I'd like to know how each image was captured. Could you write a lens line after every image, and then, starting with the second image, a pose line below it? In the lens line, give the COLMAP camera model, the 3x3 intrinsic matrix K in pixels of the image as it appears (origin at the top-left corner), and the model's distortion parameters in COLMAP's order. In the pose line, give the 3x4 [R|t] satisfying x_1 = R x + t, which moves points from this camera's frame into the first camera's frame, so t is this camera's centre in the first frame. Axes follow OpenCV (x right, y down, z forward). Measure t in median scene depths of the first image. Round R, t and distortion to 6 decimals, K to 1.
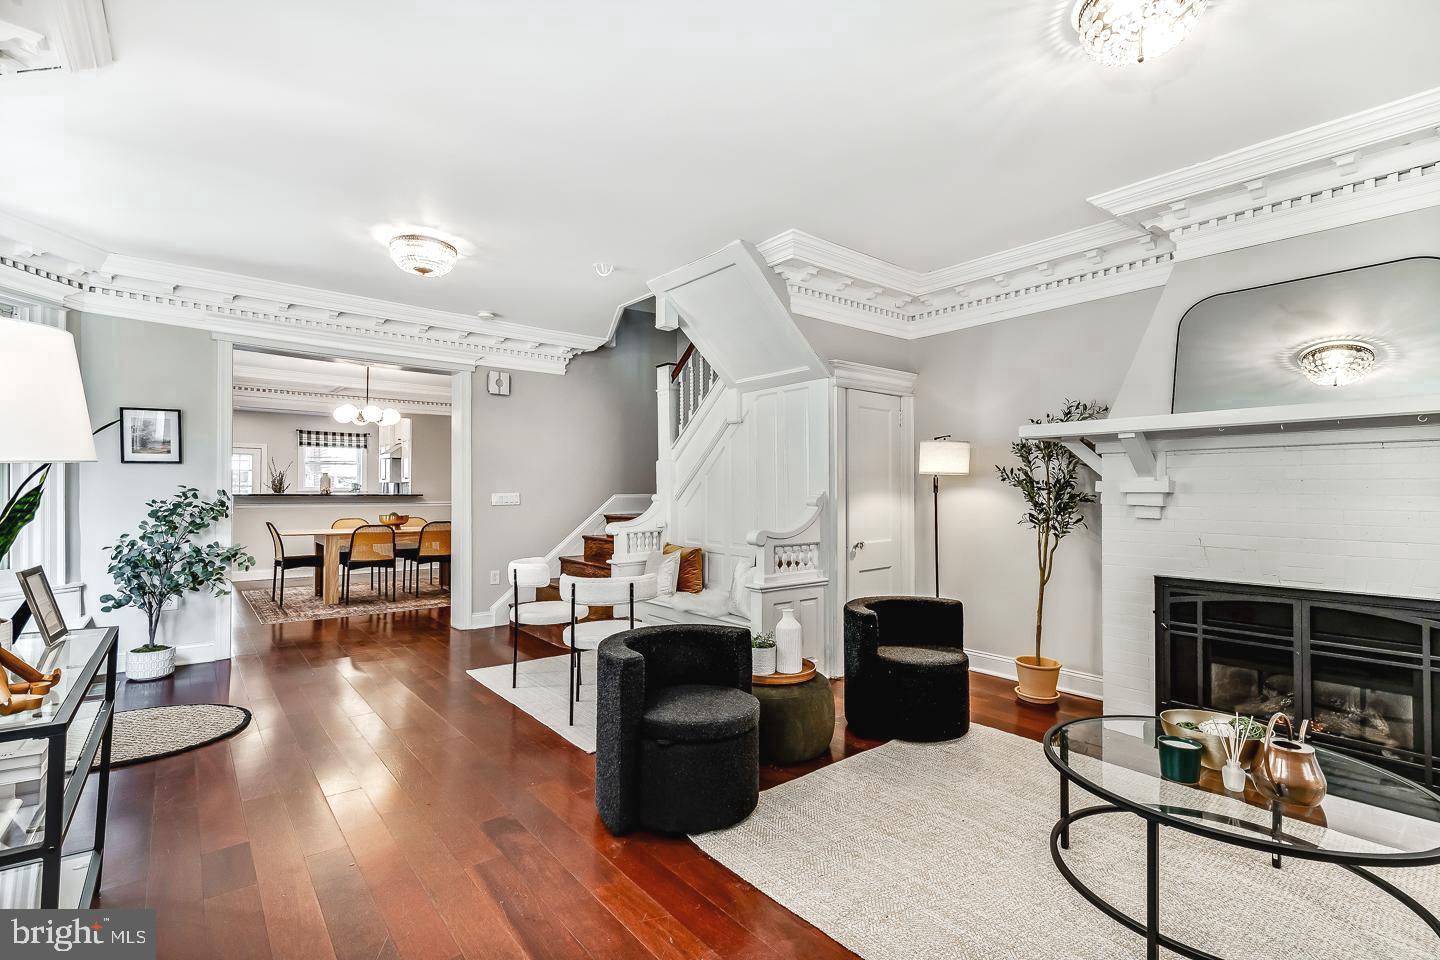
lens RADIAL K [[705.4, 0, 753.6], [0, 705.4, 484.5], [0, 0, 1]] dist [-0.000875, -0.000417]
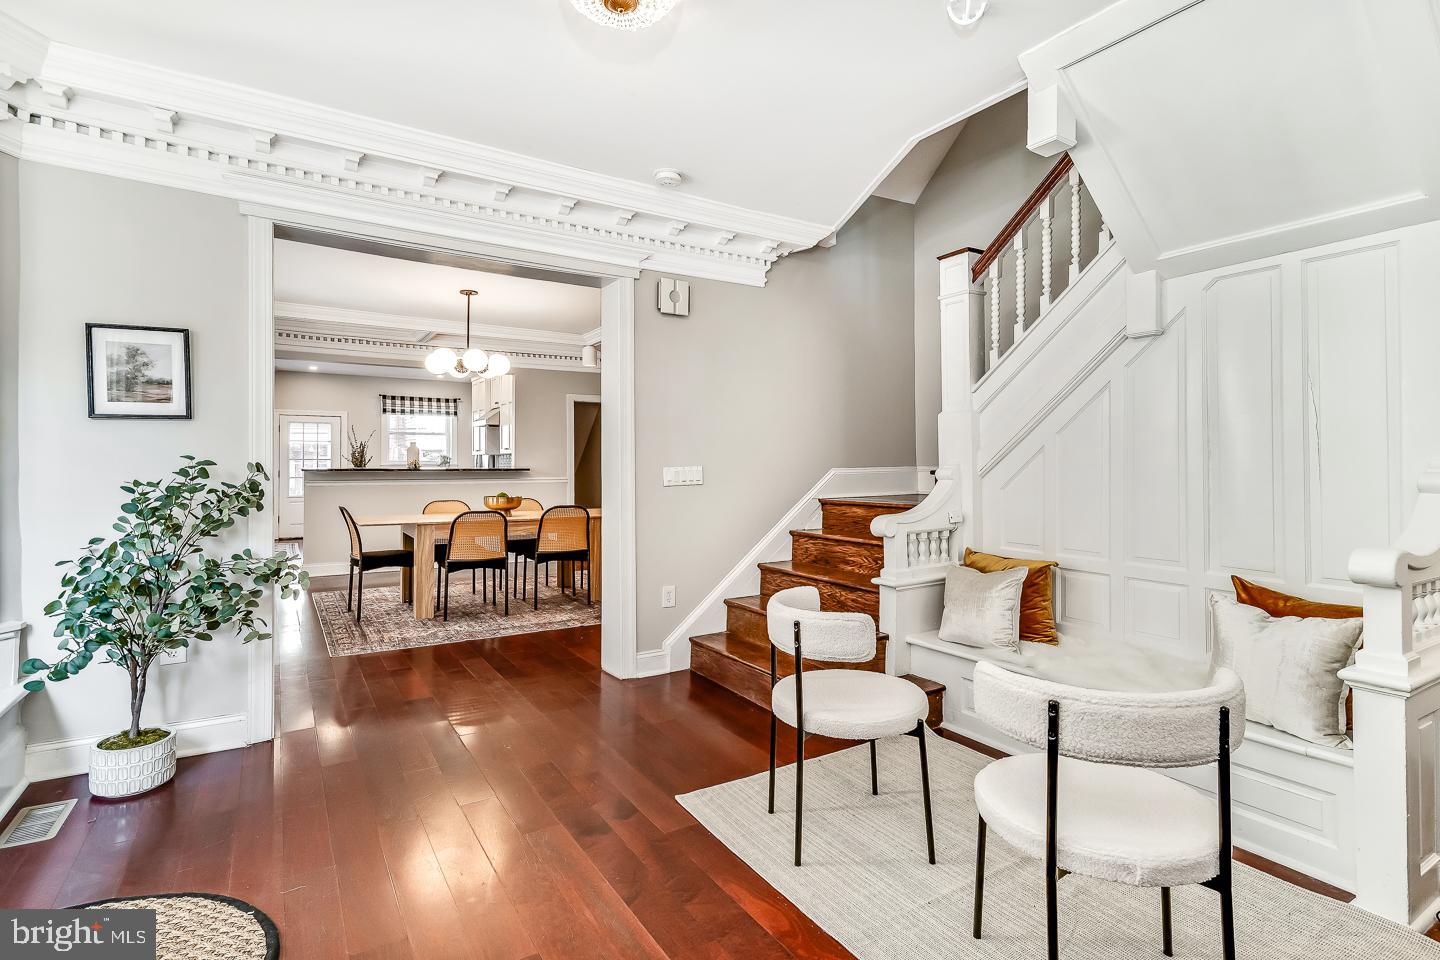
lens RADIAL K [[714.9, 0, 770.8], [0, 714.9, 461.8], [0, 0, 1]] dist [0.001854, -0.000006]
pose [[0.997024, -0.003295, -0.077017, -0.225177], [0.003783, 0.999974, 0.006193, 0.003946], [0.076994, -0.006466, 0.997011, 0.355477]]
